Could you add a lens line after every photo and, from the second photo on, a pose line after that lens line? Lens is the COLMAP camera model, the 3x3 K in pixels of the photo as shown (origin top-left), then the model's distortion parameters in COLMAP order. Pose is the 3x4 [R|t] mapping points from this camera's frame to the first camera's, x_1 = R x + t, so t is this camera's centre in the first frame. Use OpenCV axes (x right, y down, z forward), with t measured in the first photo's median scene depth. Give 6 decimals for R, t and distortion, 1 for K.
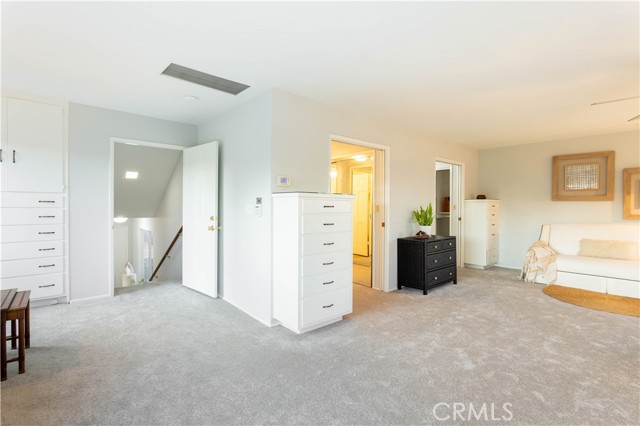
lens RADIAL K [[308.3, 0, 313.5], [0, 308.3, 208.6], [0, 0, 1]] dist [-0.017093, 0.006944]
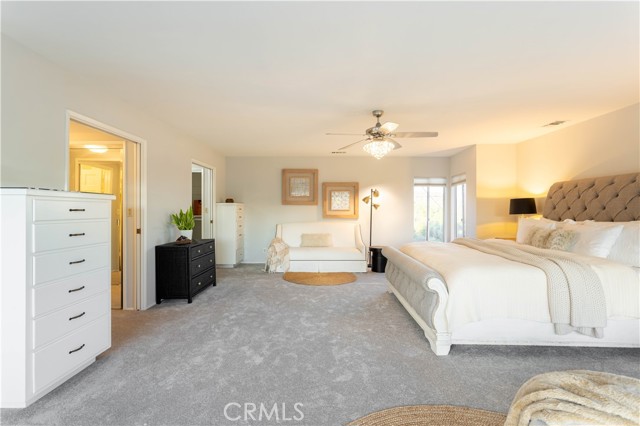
lens RADIAL K [[308.3, 0, 319.0], [0, 308.3, 209.4], [0, 0, 1]] dist [-0.017093, 0.006944]
pose [[0.657524, -0.002173, 0.753431, -0.090004], [0.007965, 0.999960, -0.004067, -0.000642], [-0.753392, 0.008676, 0.657515, 0.081726]]
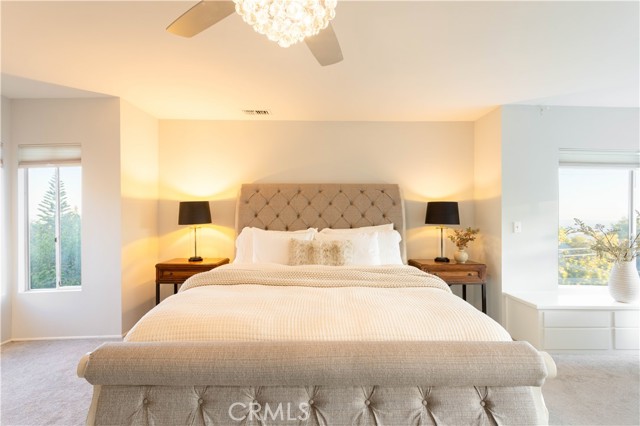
lens RADIAL K [[308.3, 0, 322.5], [0, 308.3, 217.9], [0, 0, 1]] dist [-0.017093, 0.006944]
pose [[-0.779767, -0.002153, 0.626066, 0.559698], [0.007006, 0.999901, 0.012165, -0.005264], [-0.626030, 0.013872, -0.779675, 0.732132]]
